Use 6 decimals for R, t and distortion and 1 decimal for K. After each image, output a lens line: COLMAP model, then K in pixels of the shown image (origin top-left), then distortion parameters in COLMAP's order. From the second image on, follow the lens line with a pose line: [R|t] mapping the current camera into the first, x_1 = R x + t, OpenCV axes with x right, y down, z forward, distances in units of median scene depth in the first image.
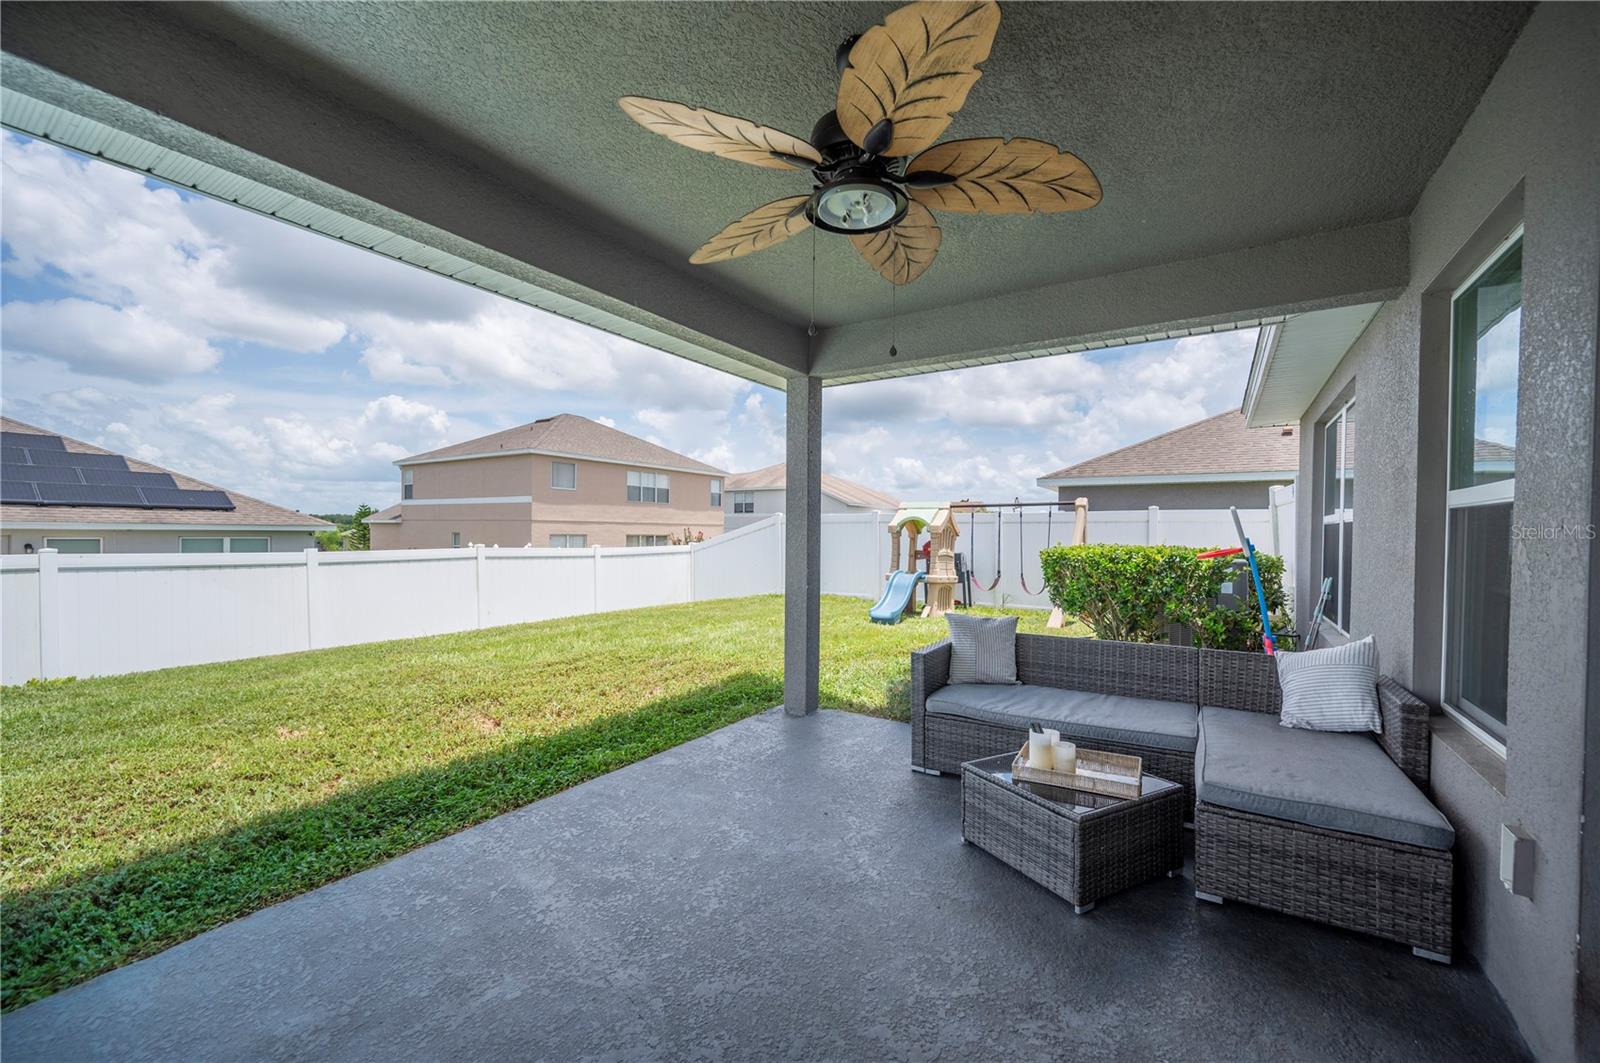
lens RADIAL K [[637.1, 0, 803.6], [0, 637.1, 524.1], [0, 0, 1]] dist [-0.001540, -0.000313]
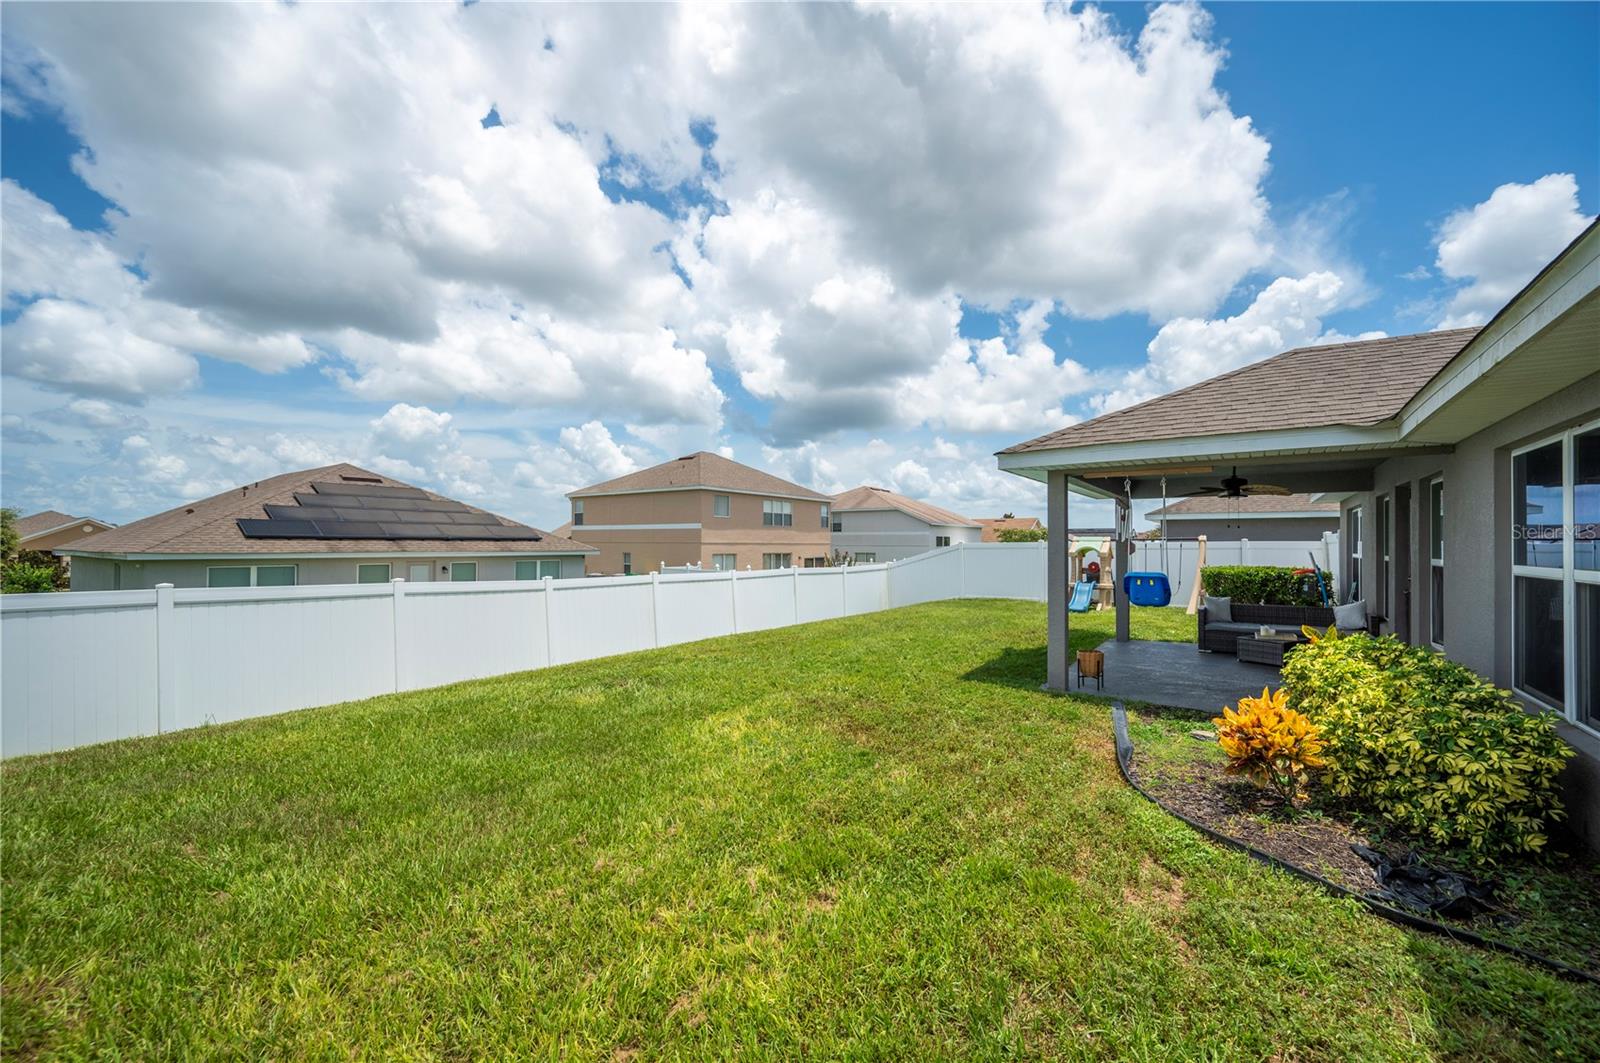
lens RADIAL K [[637.1, 0, 803.6], [0, 637.1, 524.1], [0, 0, 1]] dist [-0.001540, -0.000313]
pose [[0.999097, -0.009955, -0.041315, -0.165647], [0.009143, 0.999762, -0.019813, -0.015280], [0.041502, 0.019417, 0.998950, -0.215229]]
